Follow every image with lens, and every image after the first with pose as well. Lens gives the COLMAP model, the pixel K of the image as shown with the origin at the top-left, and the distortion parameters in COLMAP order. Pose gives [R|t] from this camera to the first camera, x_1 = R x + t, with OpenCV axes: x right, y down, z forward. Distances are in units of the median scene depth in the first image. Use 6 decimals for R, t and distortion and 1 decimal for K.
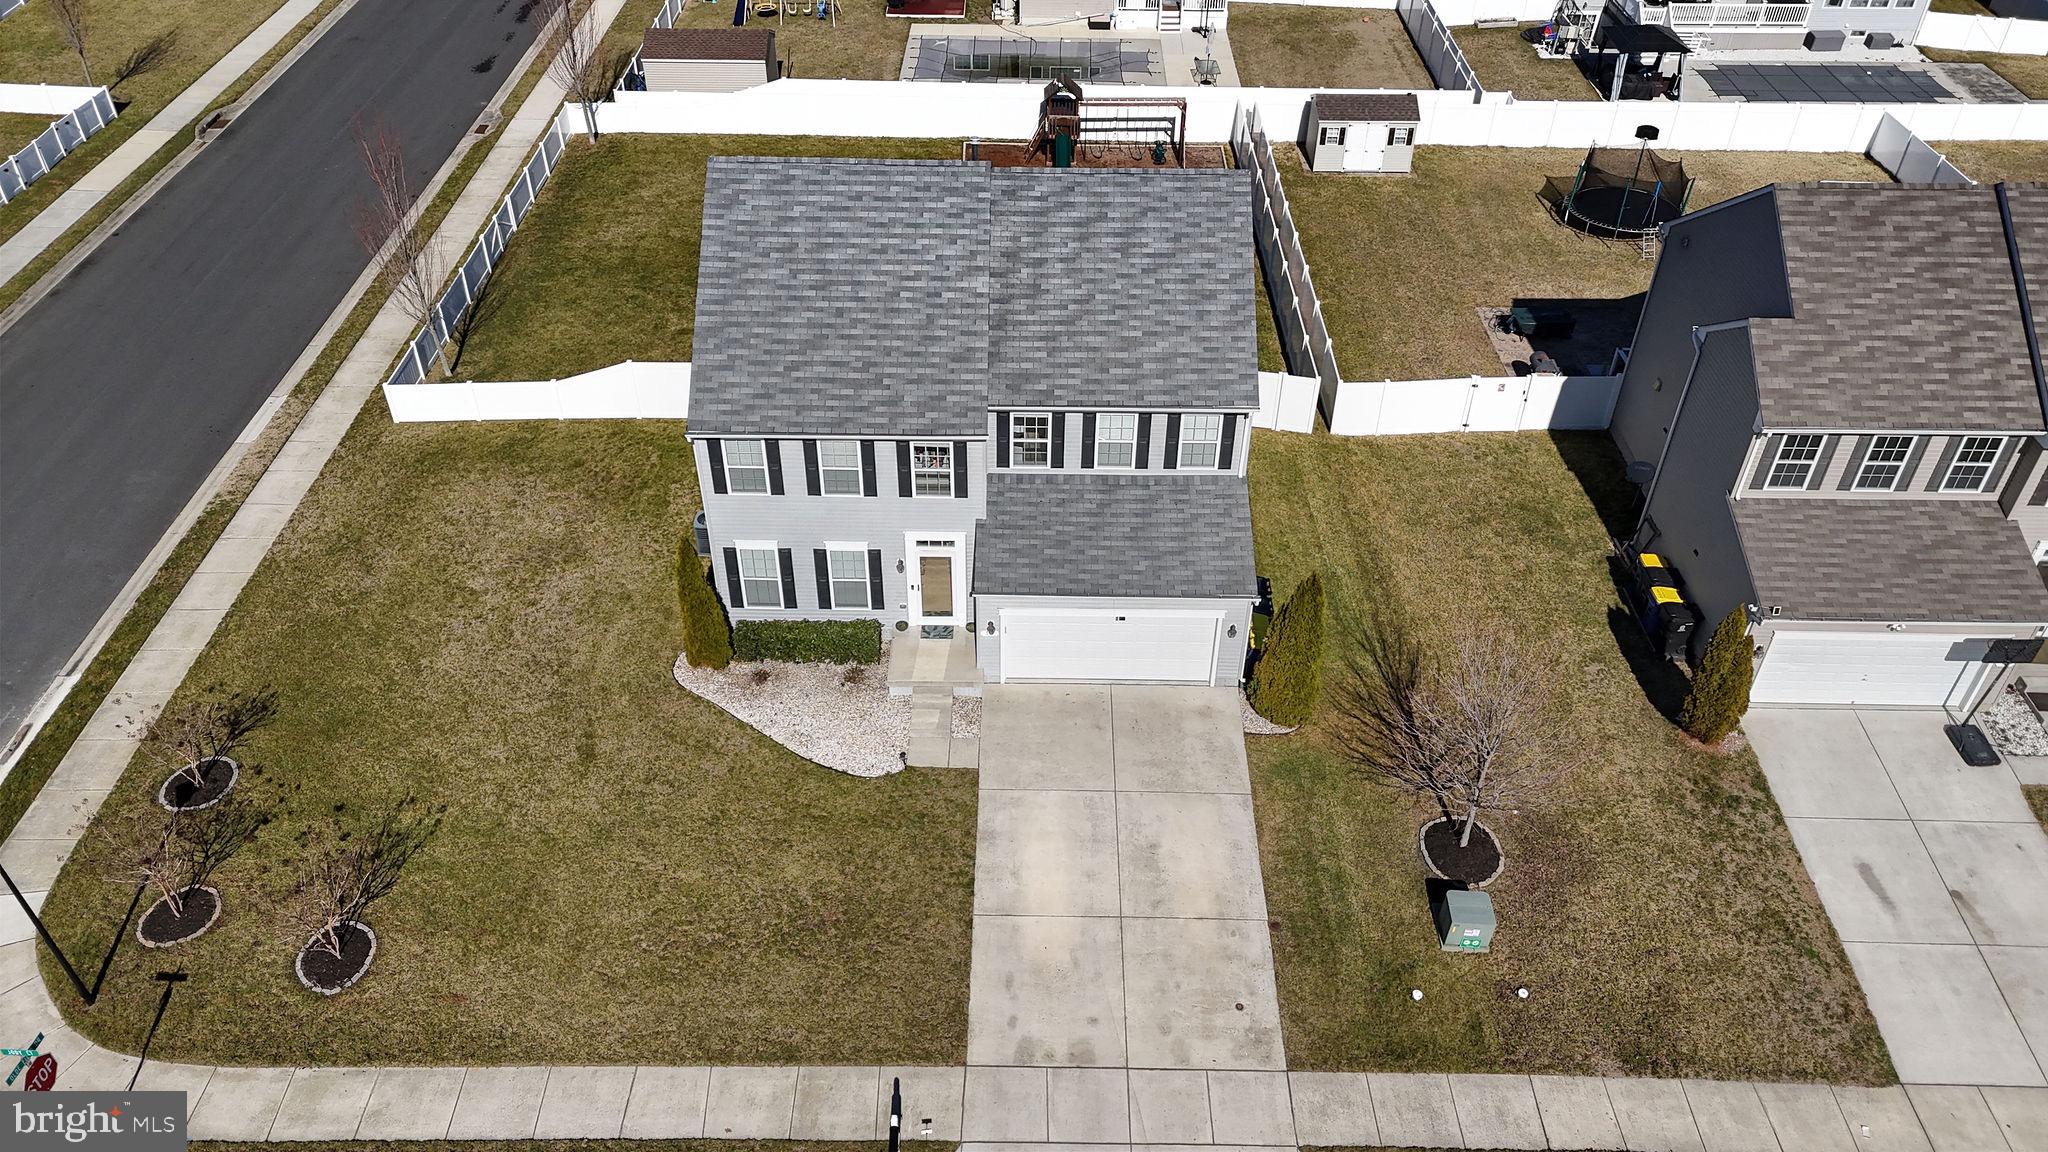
lens RADIAL K [[1500.1, 0, 1026.8], [0, 1500.1, 573.5], [0, 0, 1]] dist [0.109323, -0.128640]
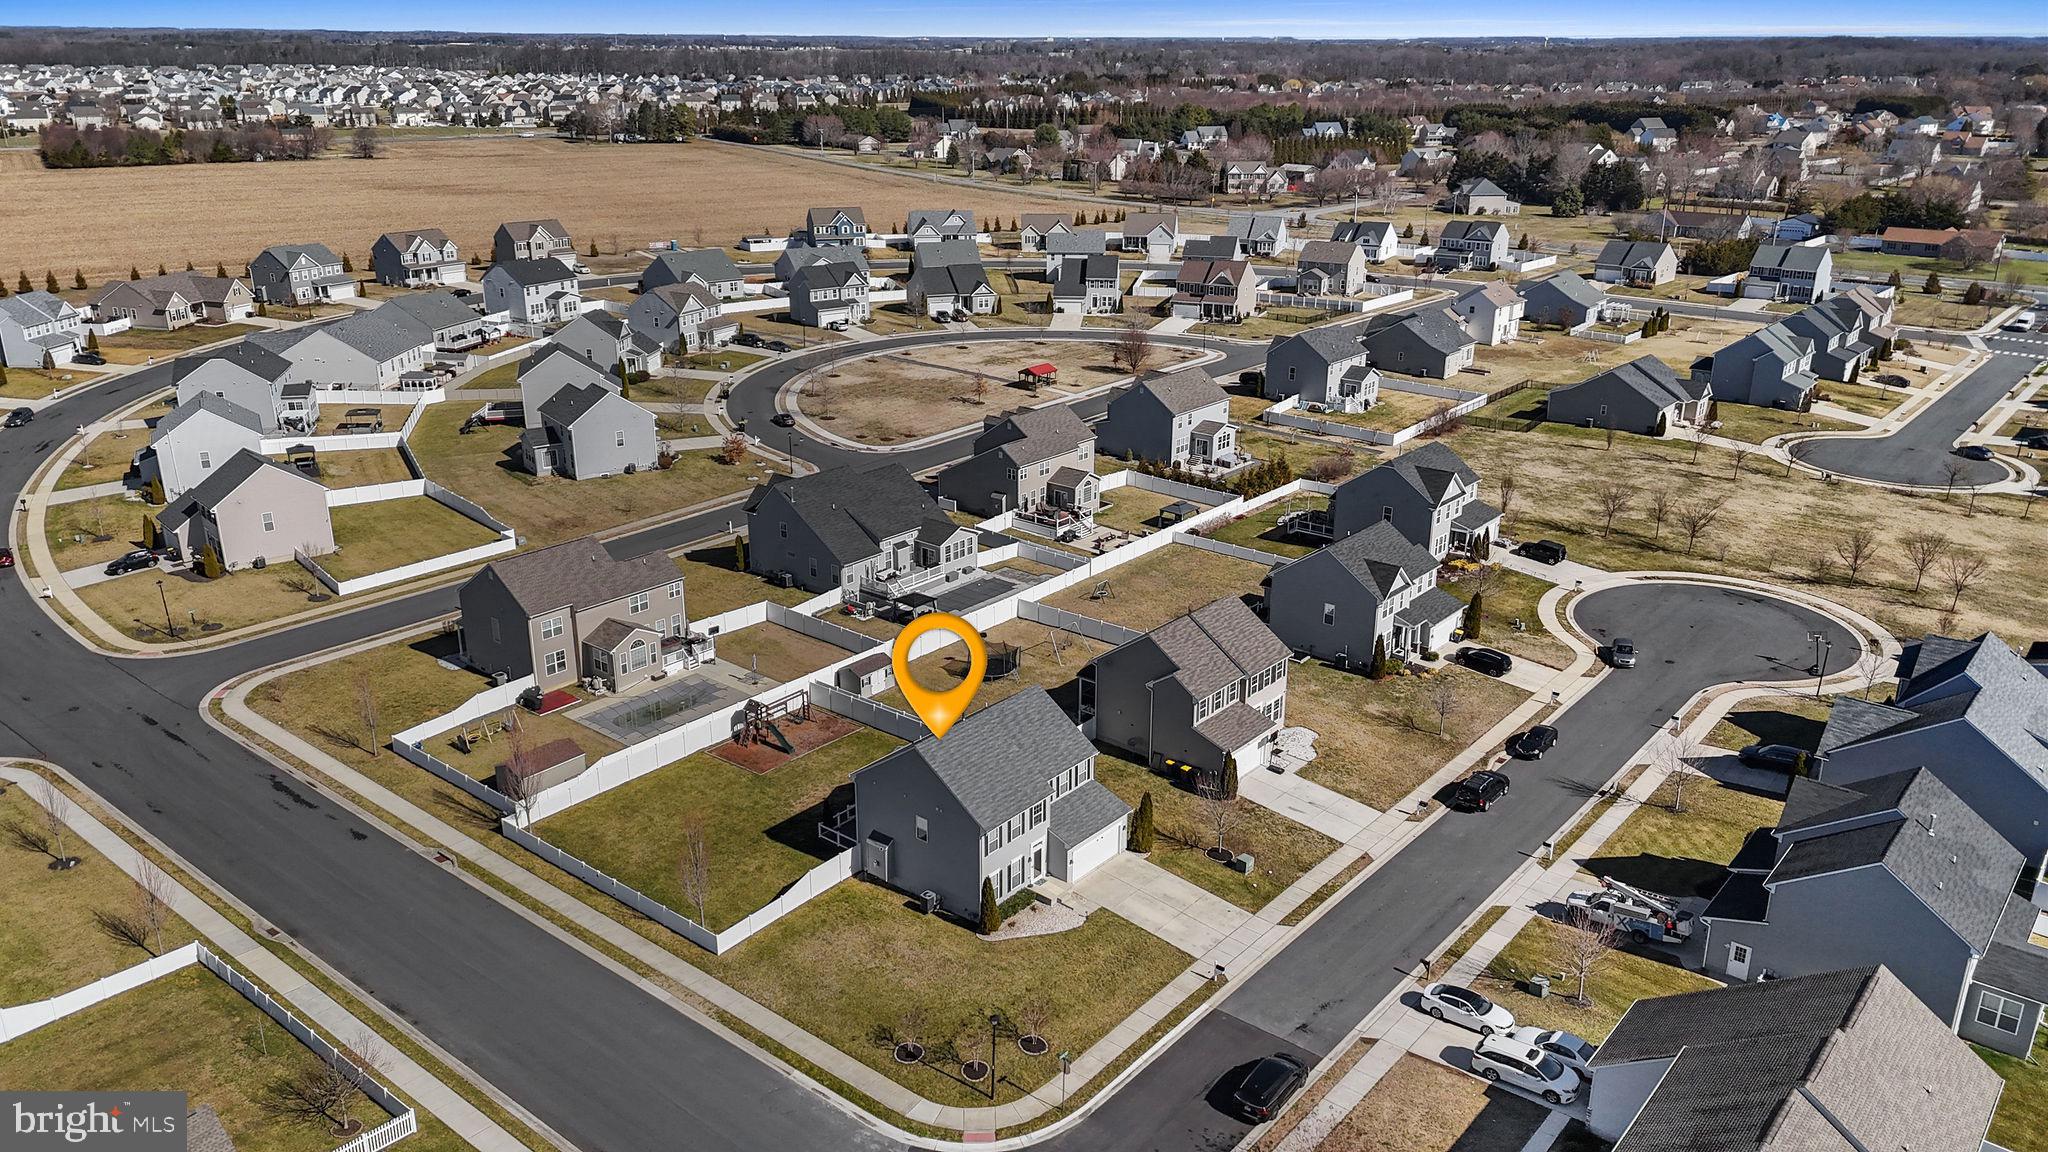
lens RADIAL K [[1500.1, 0, 1026.8], [0, 1500.1, 573.5], [0, 0, 1]] dist [0.109323, -0.128640]
pose [[0.634027, -0.269208, 0.724939, -1.796399], [0.483997, 0.869280, -0.100491, -0.171917], [-0.603123, 0.414582, 0.681443, -0.953472]]
